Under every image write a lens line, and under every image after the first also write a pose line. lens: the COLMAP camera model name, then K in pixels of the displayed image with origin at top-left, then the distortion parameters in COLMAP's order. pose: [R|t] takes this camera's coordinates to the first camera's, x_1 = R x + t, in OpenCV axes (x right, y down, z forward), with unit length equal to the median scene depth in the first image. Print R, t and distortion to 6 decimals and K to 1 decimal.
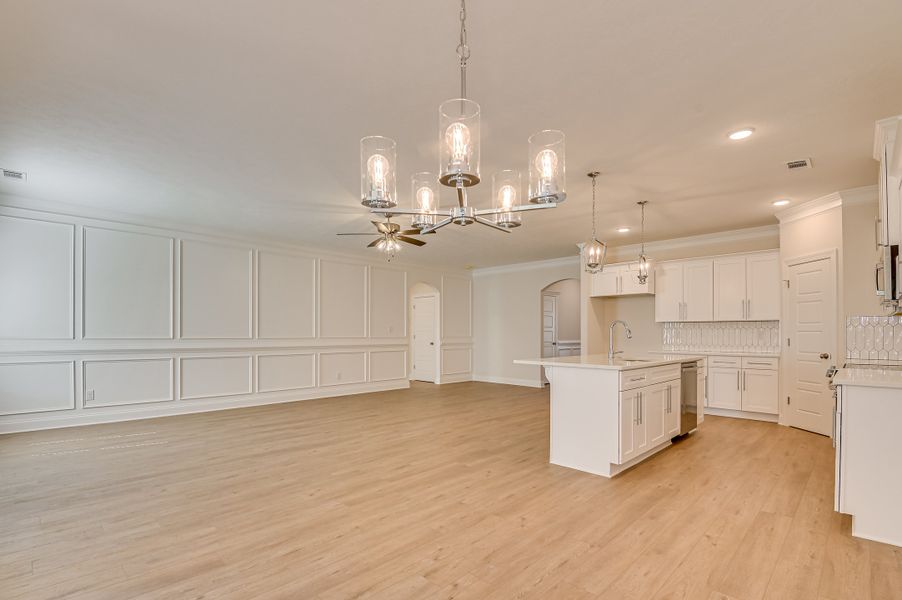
lens RADIAL K [[433.0, 0, 442.7], [0, 433.0, 328.3], [0, 0, 1]] dist [-0.007950, -0.006475]
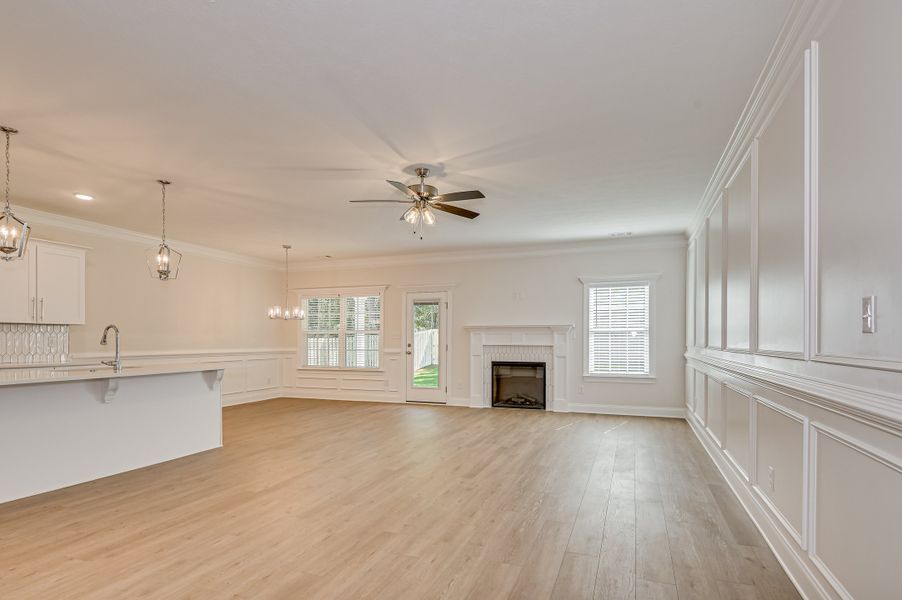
lens RADIAL K [[463.2, 0, 455.3], [0, 463.2, 338.6], [0, 0, 1]] dist [0.000776, -0.001672]
pose [[-0.903805, -0.003921, -0.427926, 0.139466], [0.001055, 0.999935, -0.011390, 0.016204], [0.427943, -0.010746, -0.903742, 1.579843]]
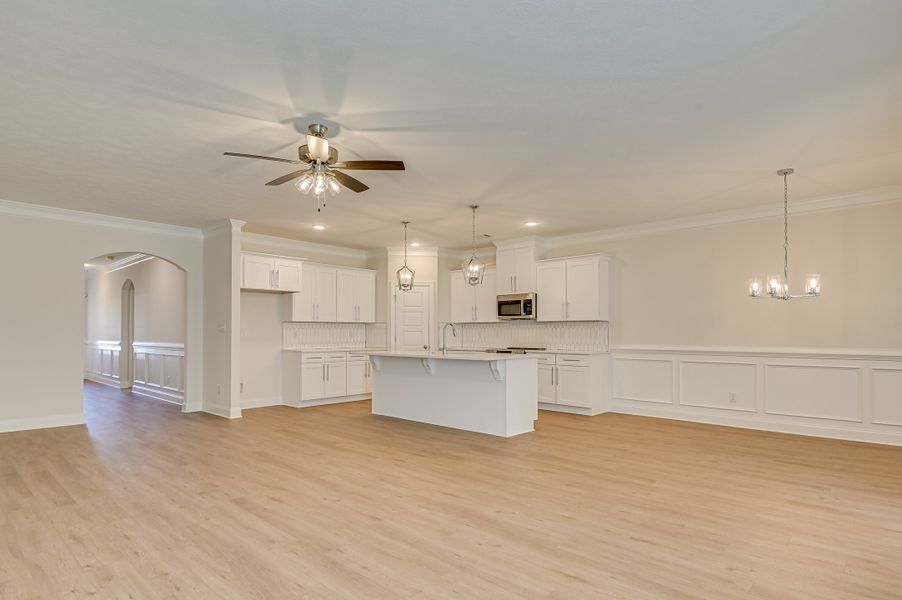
lens RADIAL K [[496.2, 0, 461.0], [0, 496.2, 321.0], [0, 0, 1]] dist [0.006763, -0.004743]
pose [[-0.062795, 0.022175, 0.997780, -0.744336], [-0.009889, 0.999690, -0.022840, 0.007823], [-0.997977, -0.011301, -0.062556, 0.782593]]
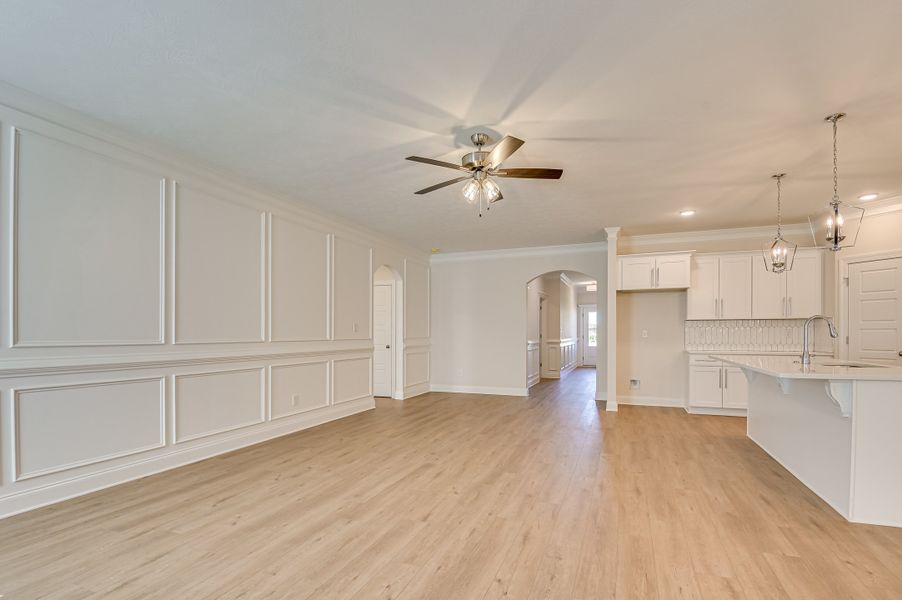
lens RADIAL K [[433.0, 0, 456.7], [0, 433.0, 332.1], [0, 0, 1]] dist [-0.007950, -0.006475]
pose [[0.911677, -0.003376, 0.410893, -0.375479], [-0.000157, 0.999963, 0.008563, 0.004578], [-0.410907, -0.007871, 0.911643, 0.415294]]
